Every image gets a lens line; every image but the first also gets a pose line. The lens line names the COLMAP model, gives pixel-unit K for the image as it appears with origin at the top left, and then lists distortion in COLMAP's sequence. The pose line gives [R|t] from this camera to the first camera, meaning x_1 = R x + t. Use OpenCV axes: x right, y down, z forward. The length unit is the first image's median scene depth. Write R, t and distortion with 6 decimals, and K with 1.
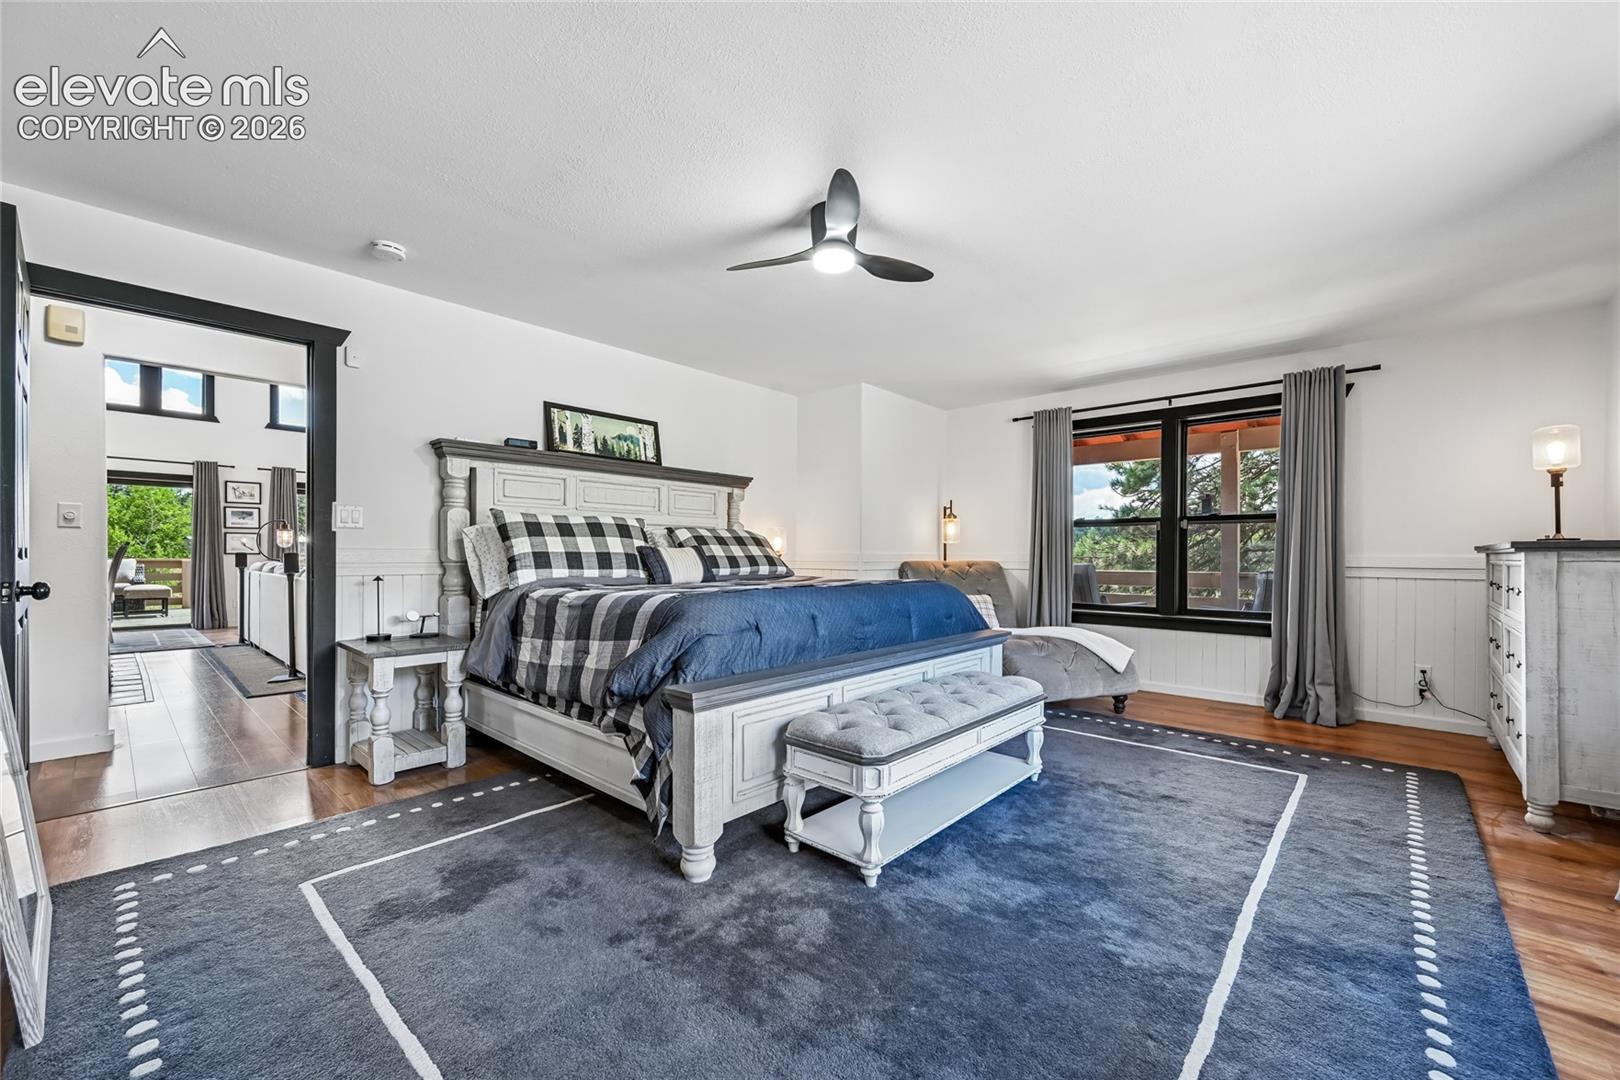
lens RADIAL K [[632.8, 0, 801.6], [0, 632.8, 559.6], [0, 0, 1]] dist [-0.003993, 0.001255]
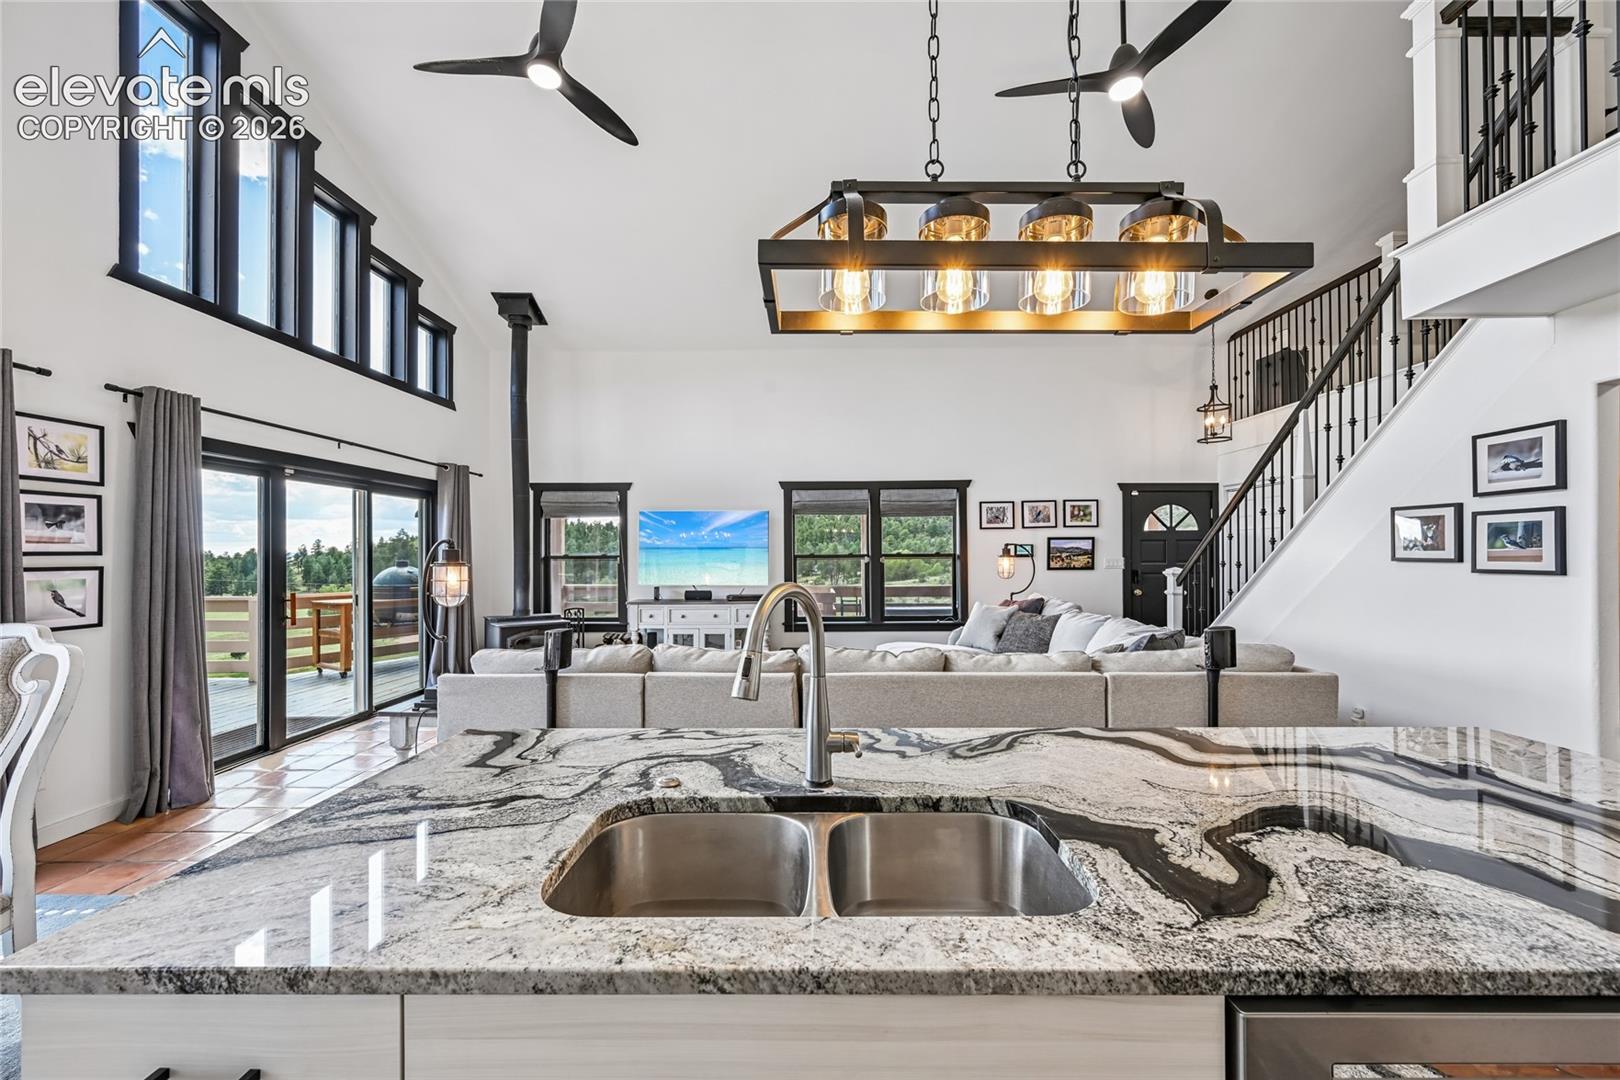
lens RADIAL K [[632.8, 0, 811.0], [0, 632.8, 551.3], [0, 0, 1]] dist [-0.003993, 0.001255]
pose [[0.749097, -0.009015, 0.662399, -0.812181], [0.016097, 0.999860, -0.004596, -0.044005], [-0.662264, 0.014105, 0.749137, 0.480744]]
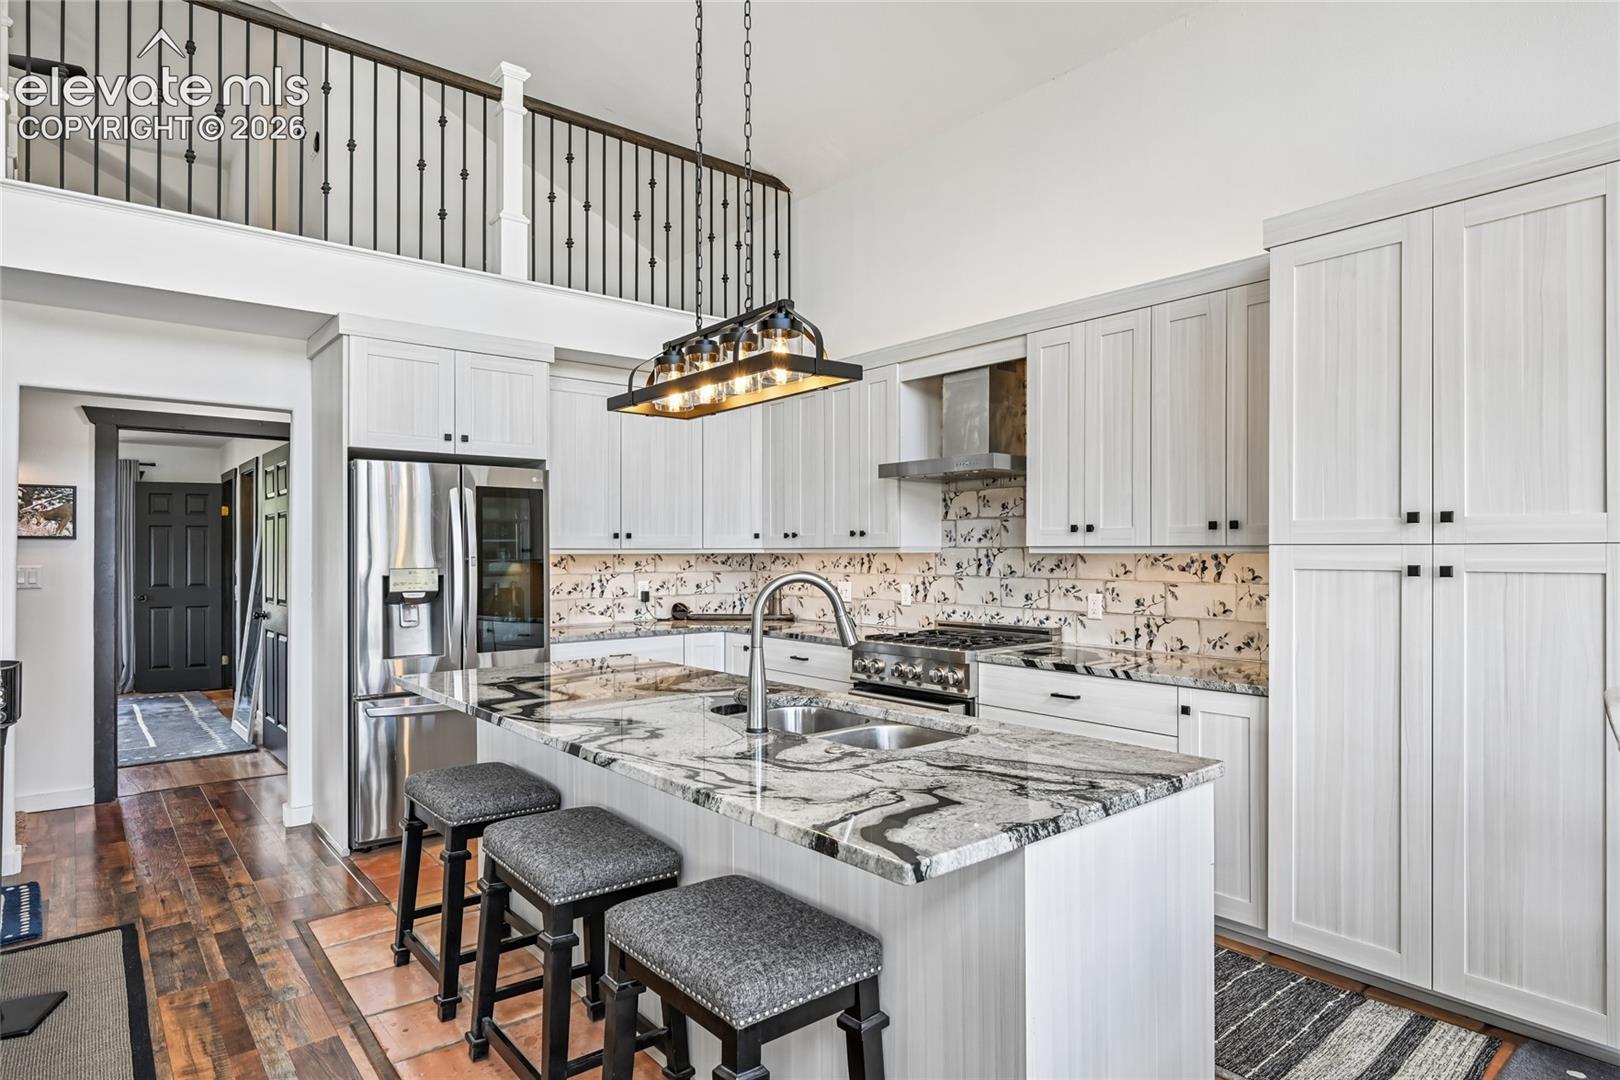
lens RADIAL K [[898.1, 0, 817.9], [0, 898.1, 549.1], [0, 0, 1]] dist [-0.011338, 0.002007]
pose [[-0.990936, -0.005965, 0.134205, -0.769193], [-0.004946, 0.999956, 0.007921, -0.046505], [-0.134246, 0.007186, -0.990922, 0.834765]]
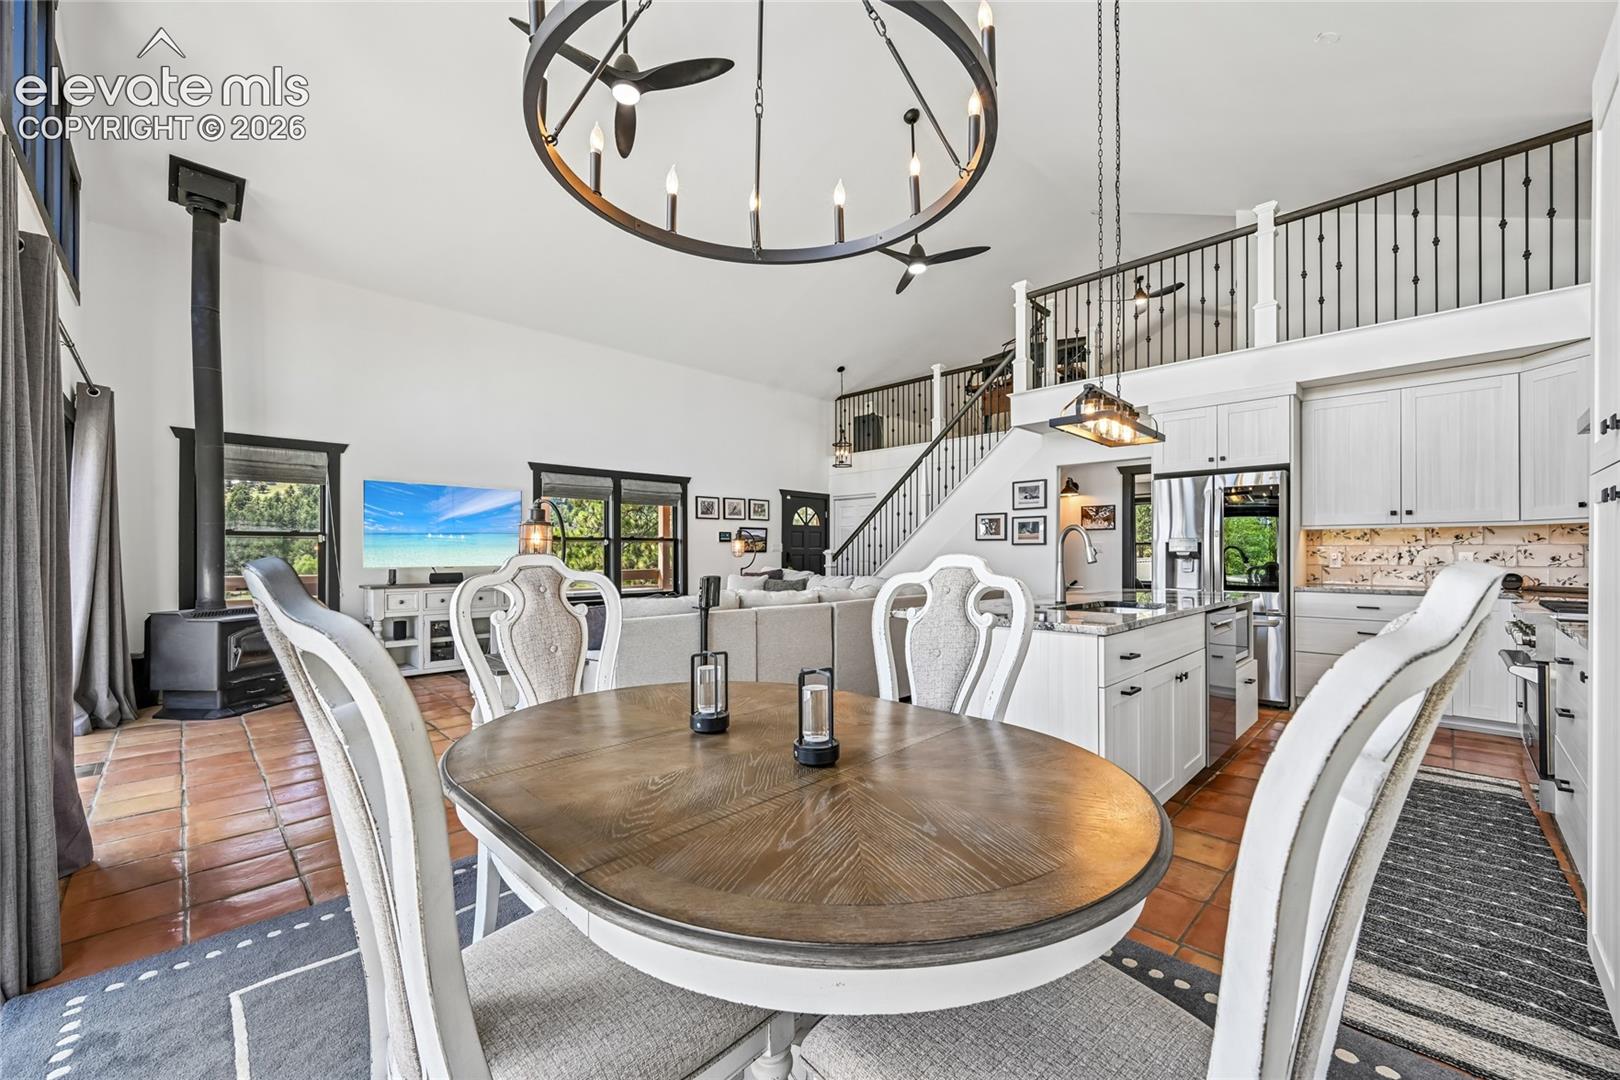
lens RADIAL K [[632.8, 0, 802.0], [0, 632.8, 547.9], [0, 0, 1]] dist [-0.003993, 0.001255]
pose [[0.057242, -0.002071, 0.998358, -1.084767], [0.008363, 0.999964, 0.001595, -0.027244], [-0.998325, 0.008258, 0.057257, 0.719209]]
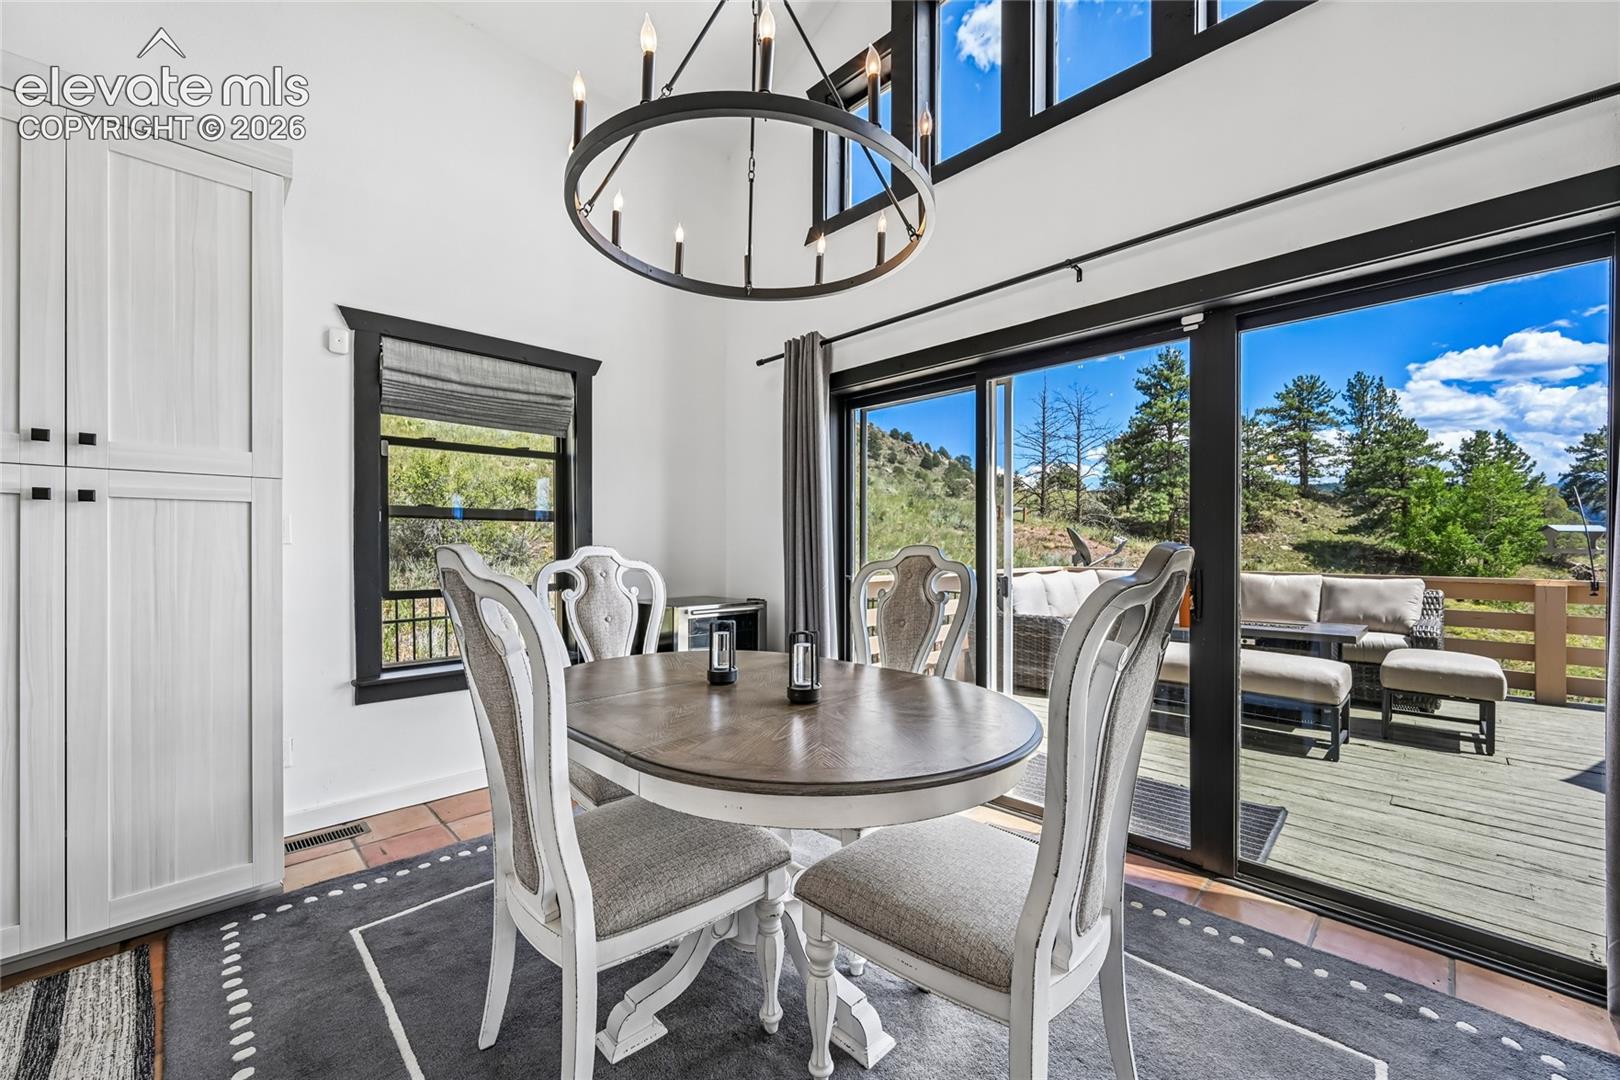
lens RADIAL K [[632.8, 0, 812.7], [0, 632.8, 545.4], [0, 0, 1]] dist [-0.003993, 0.001255]
pose [[-0.053707, -0.006787, -0.998534, -0.746846], [-0.010272, 0.999928, -0.006244, -0.022512], [0.998504, 0.009922, -0.053773, 0.754739]]
